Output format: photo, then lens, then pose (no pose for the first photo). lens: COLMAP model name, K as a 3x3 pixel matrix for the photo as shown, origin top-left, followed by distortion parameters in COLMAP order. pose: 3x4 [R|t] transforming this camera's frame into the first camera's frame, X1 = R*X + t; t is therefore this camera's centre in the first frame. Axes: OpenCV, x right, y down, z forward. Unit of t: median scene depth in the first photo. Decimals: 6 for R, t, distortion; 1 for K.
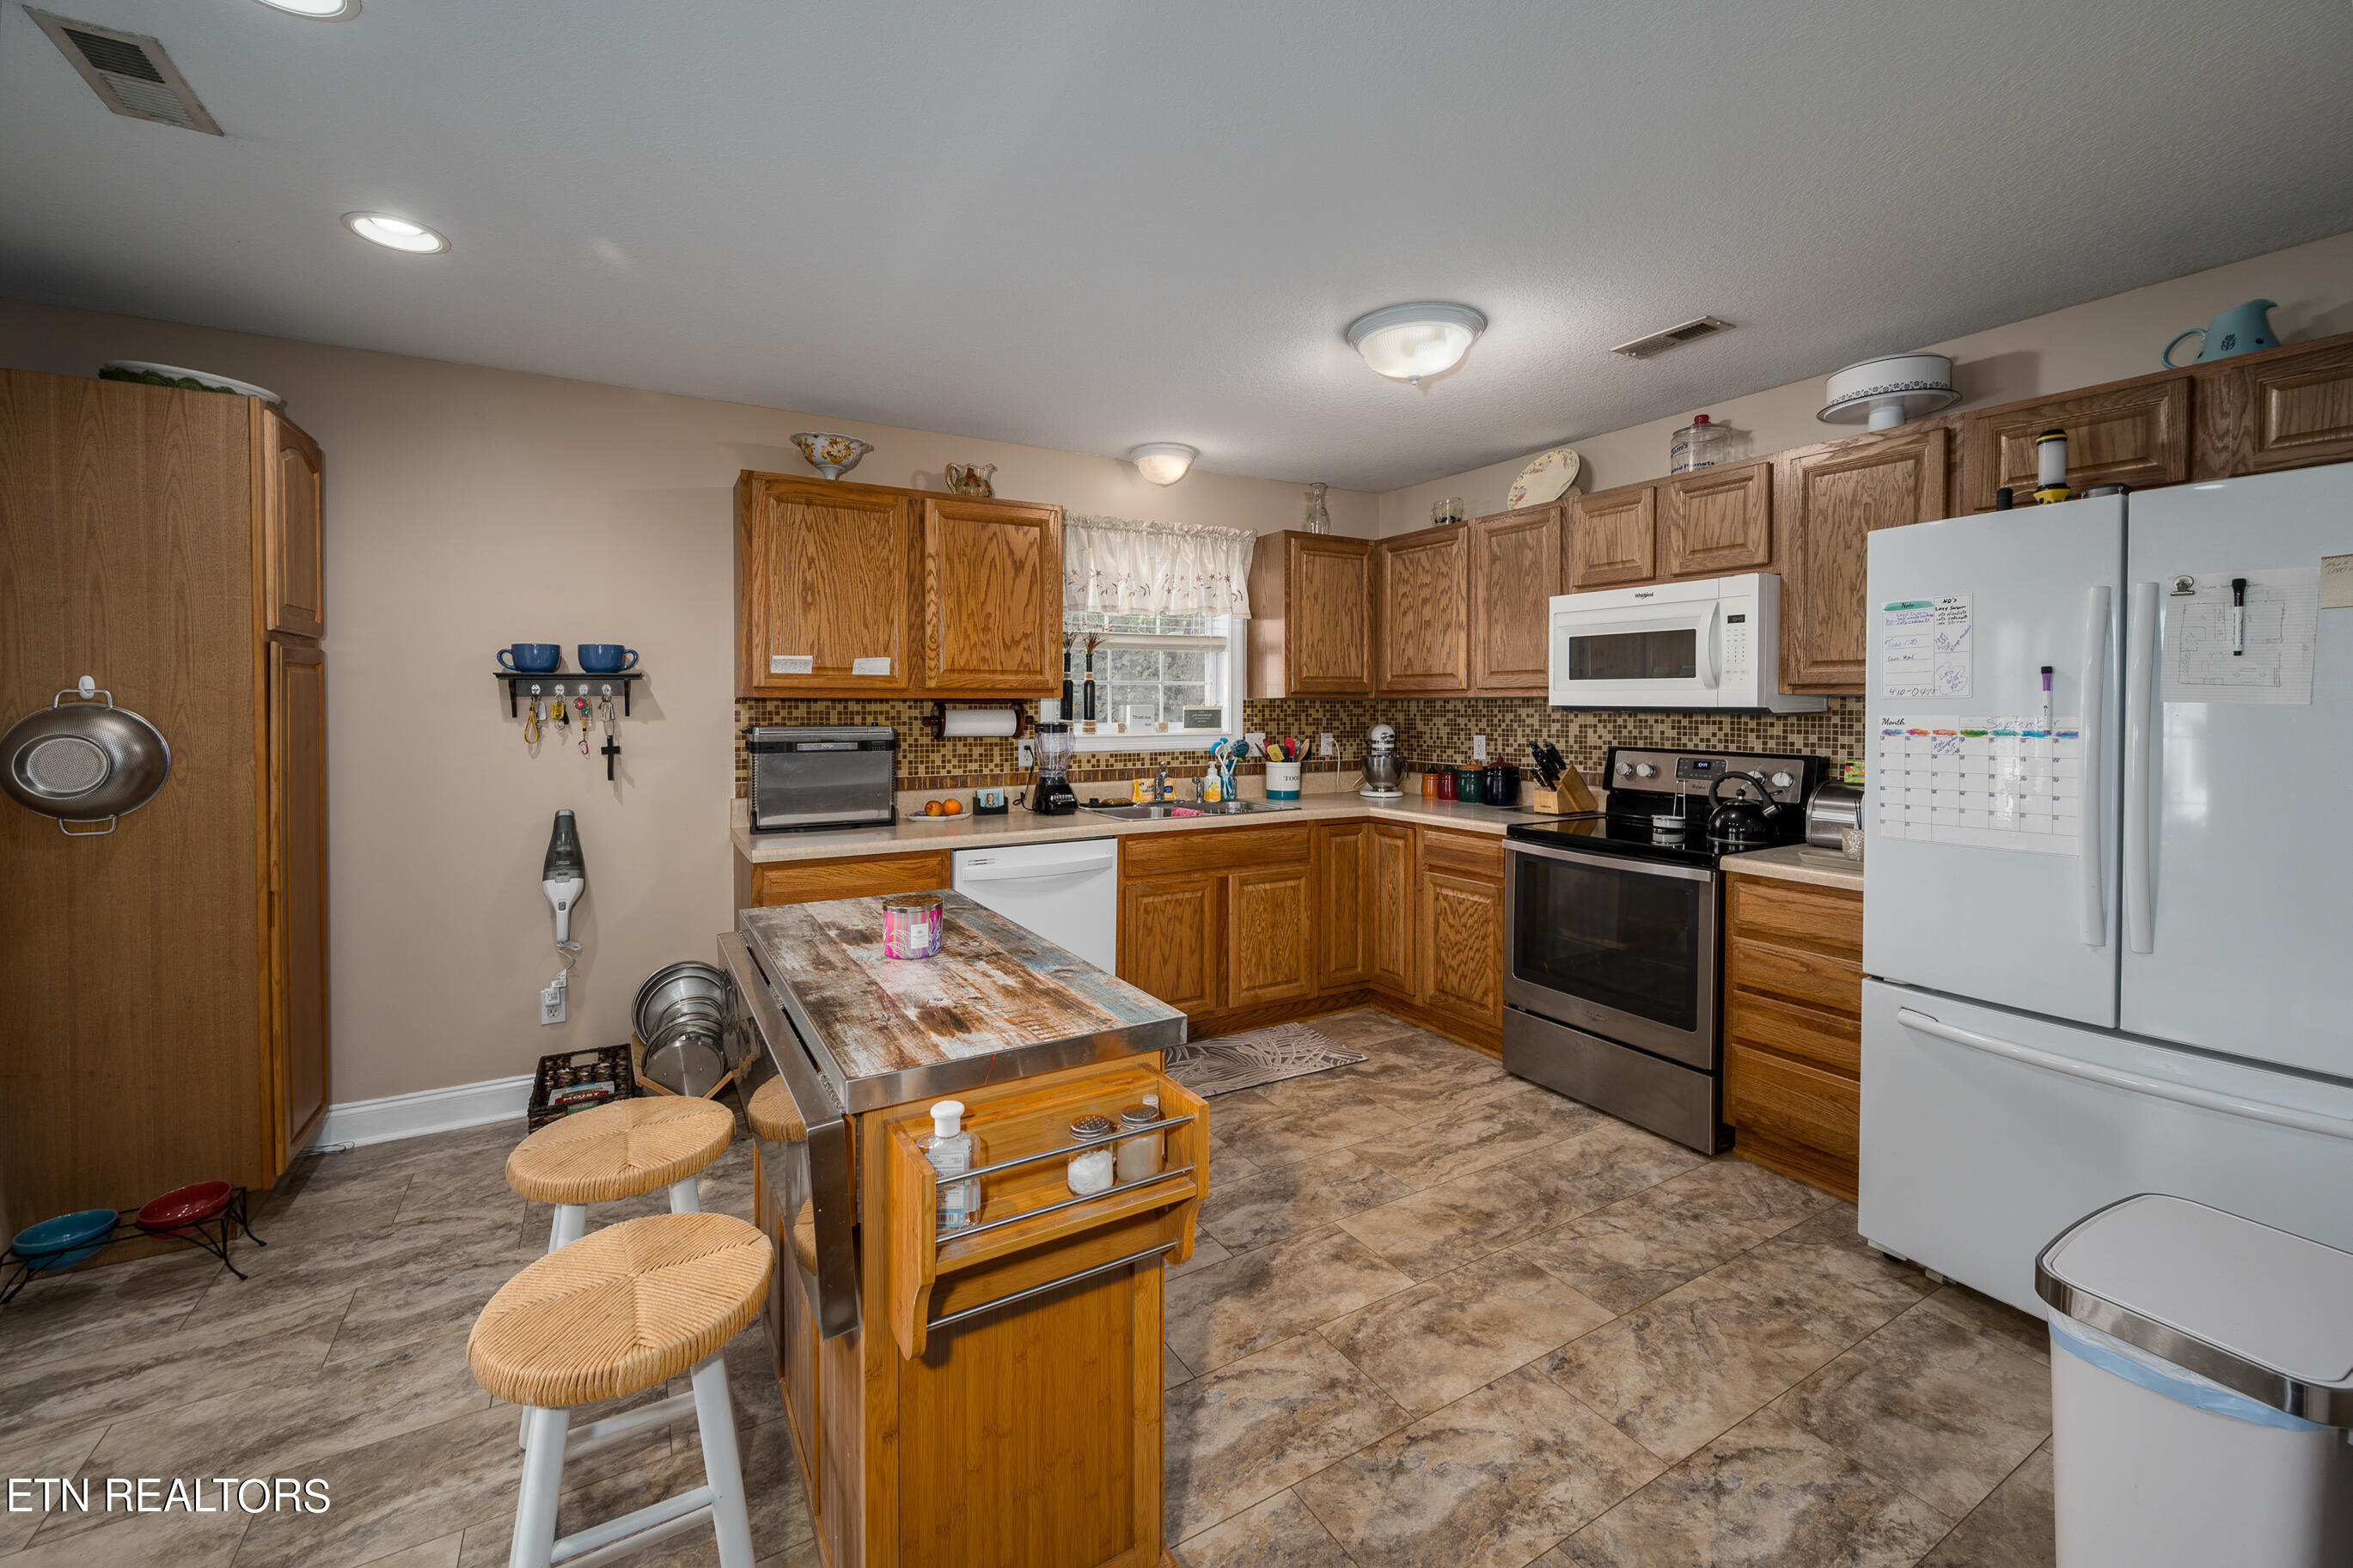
lens RADIAL K [[919.8, 0, 1139.4], [0, 919.8, 720.1], [0, 0, 1]] dist [-0.001655, -0.000151]
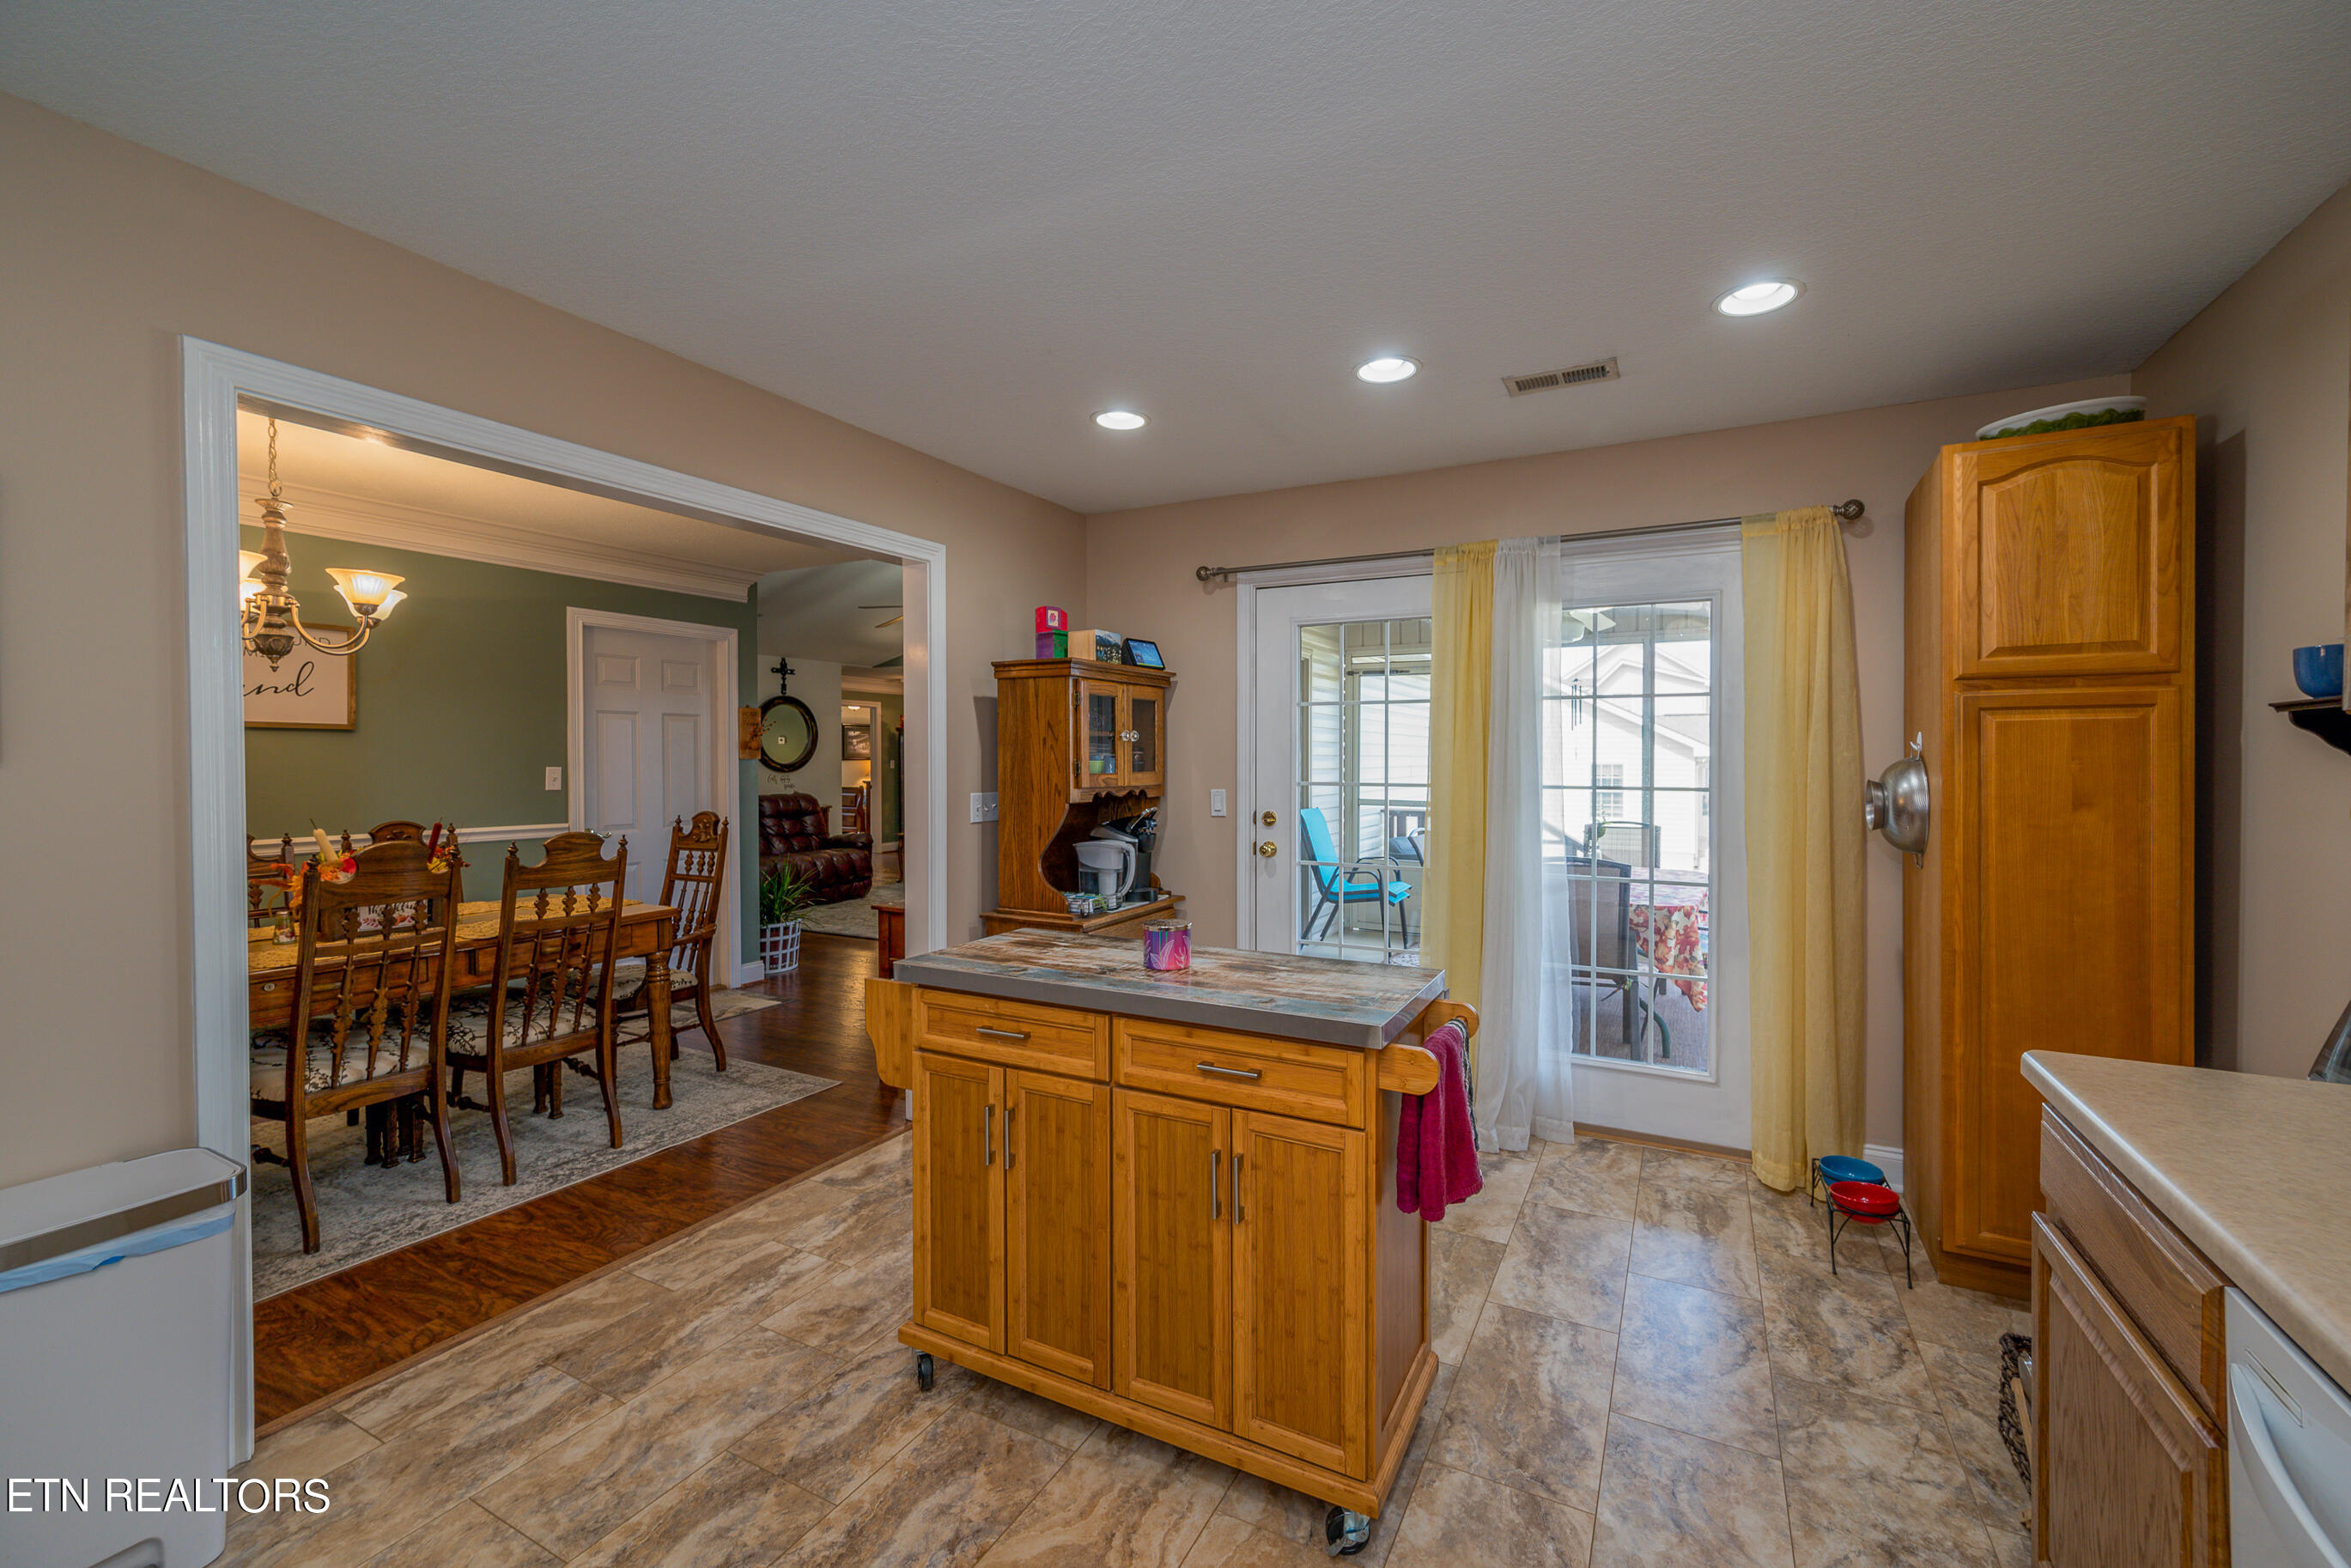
lens RADIAL K [[942.2, 0, 1175.5], [0, 942.2, 784.0], [0, 0, 1]] dist [-0.001538, -0.000225]
pose [[-0.839190, 0.013224, -0.543677, 0.193223], [-0.008278, 0.999278, 0.037084, -0.007412], [0.543775, 0.035621, -0.838475, 0.988021]]
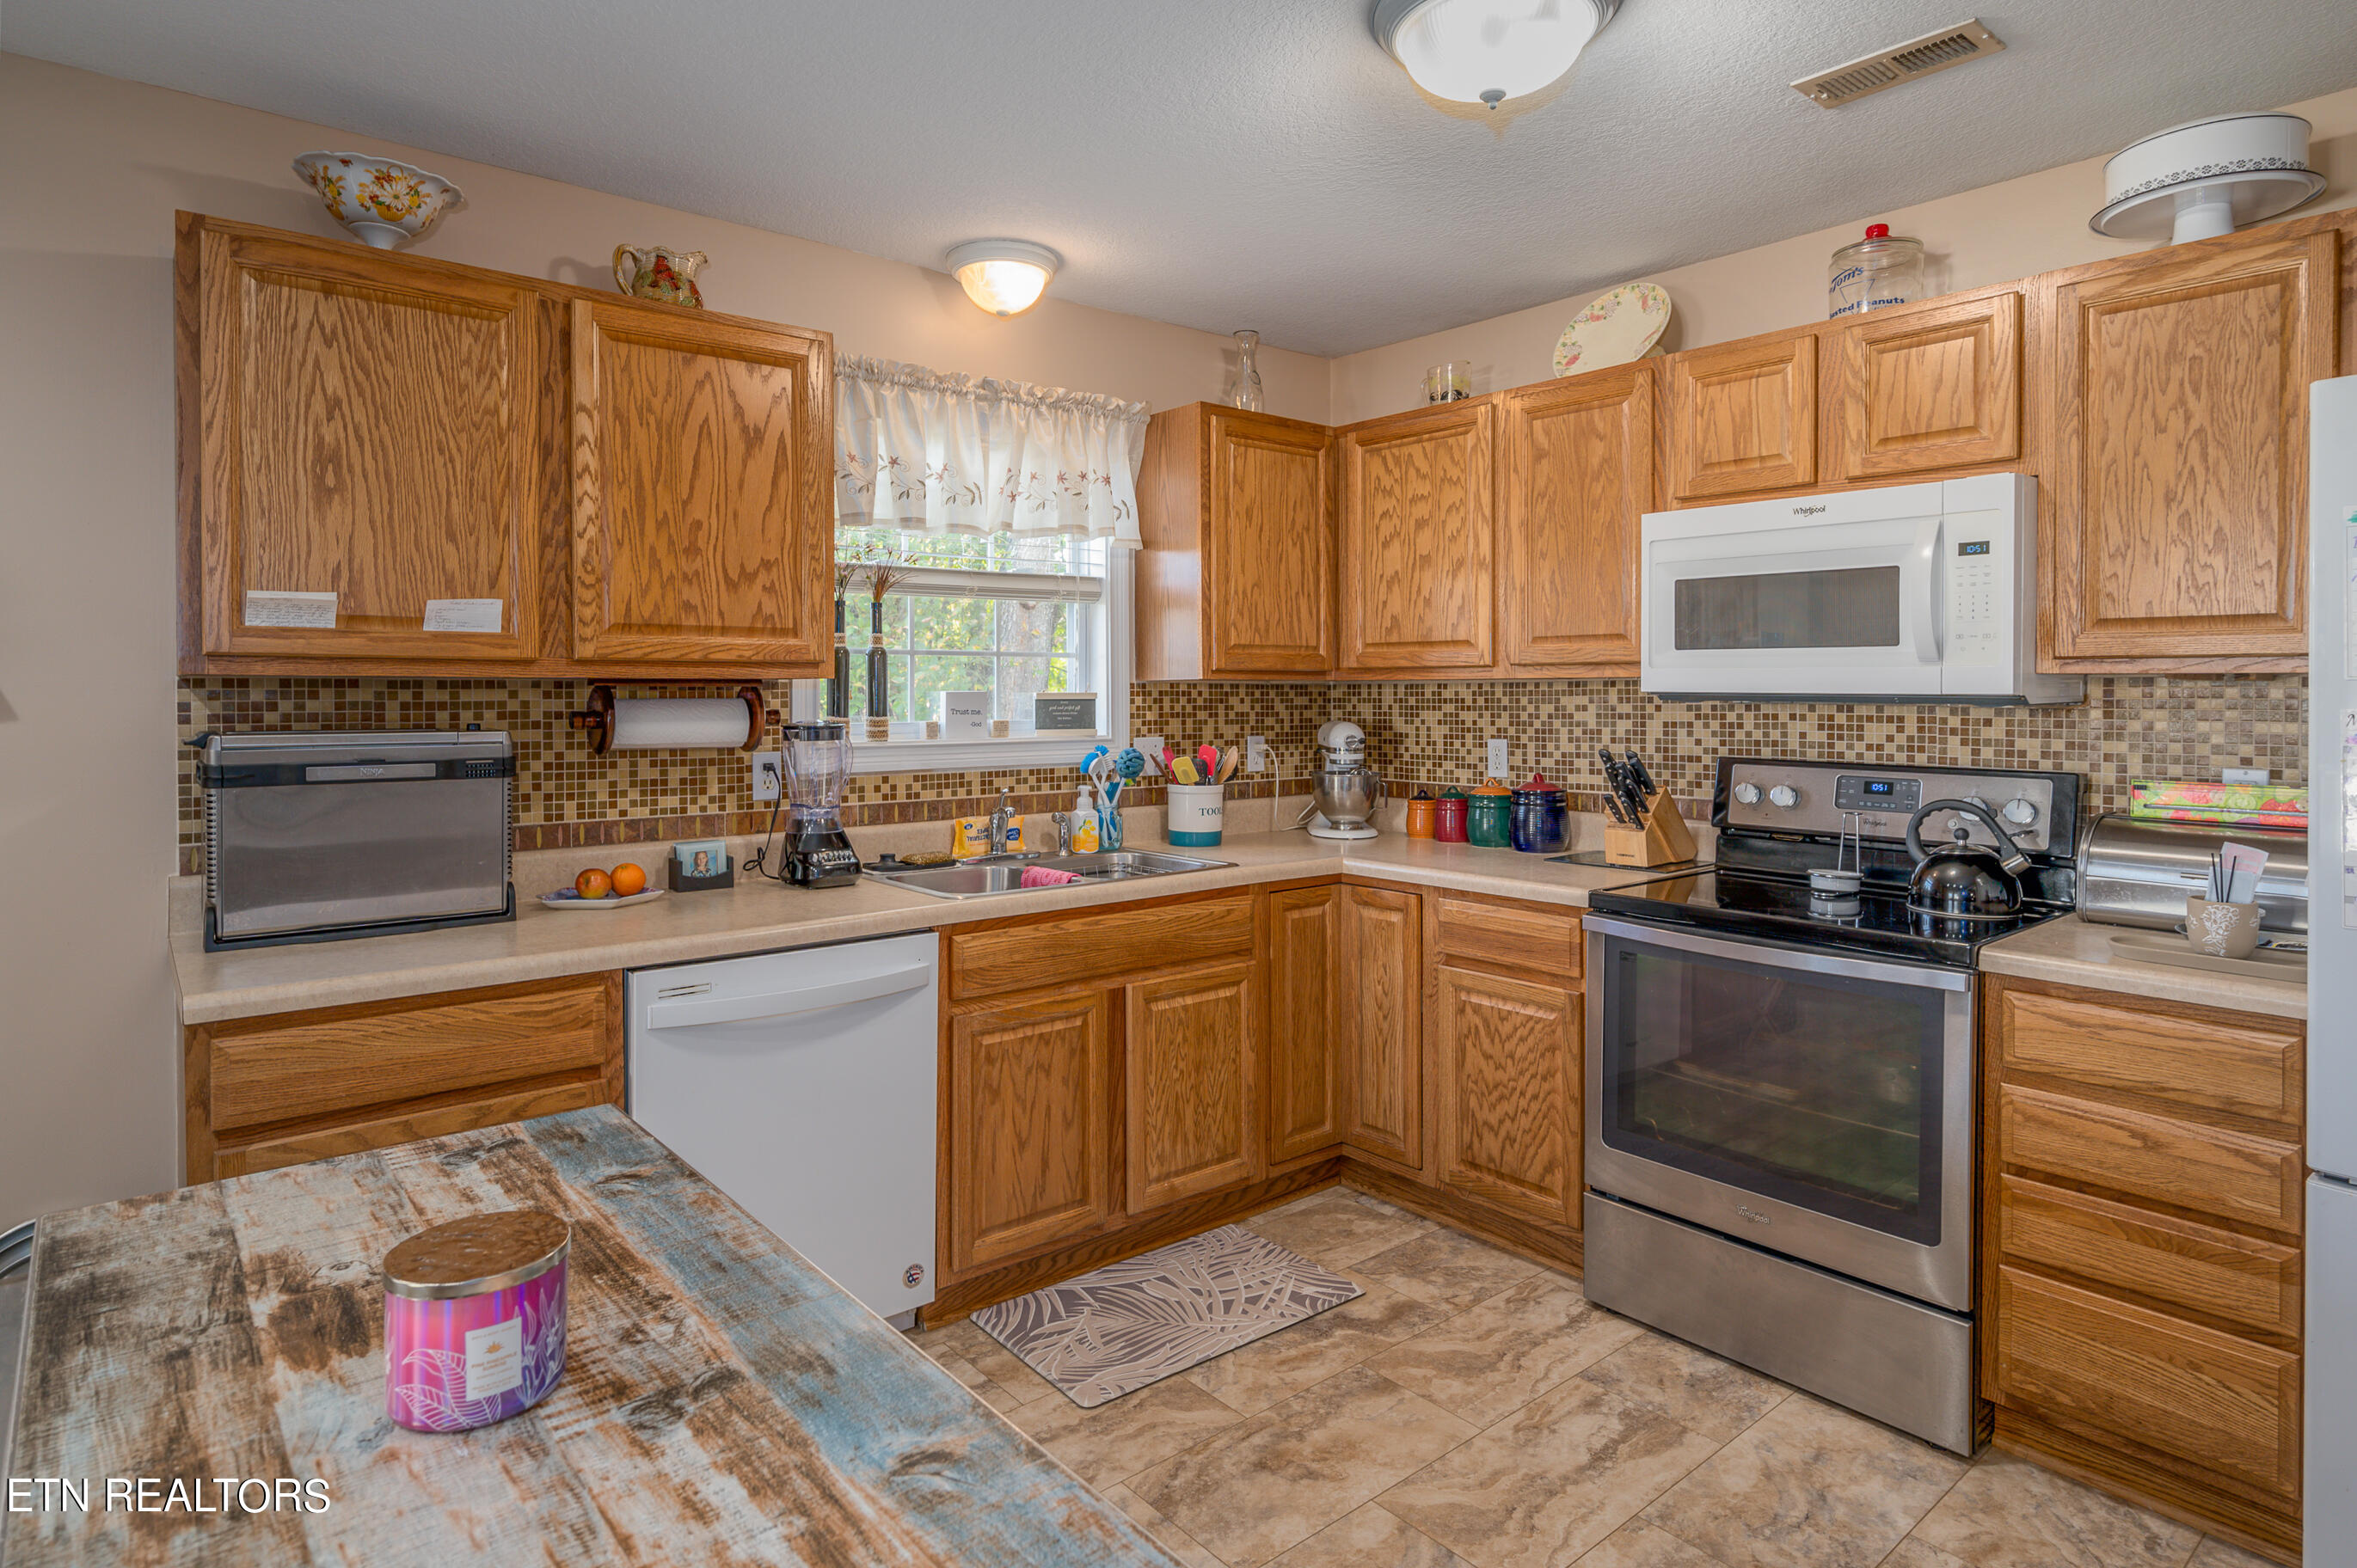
lens RADIAL K [[1262.2, 0, 1084.5], [0, 1262.2, 709.6], [0, 0, 1]] dist [0.000285, 0.001506]
pose [[0.990626, -0.001950, 0.136588, -0.039761], [0.002215, 0.999996, -0.001790, -0.003533], [-0.136584, 0.002076, 0.990626, 0.231910]]
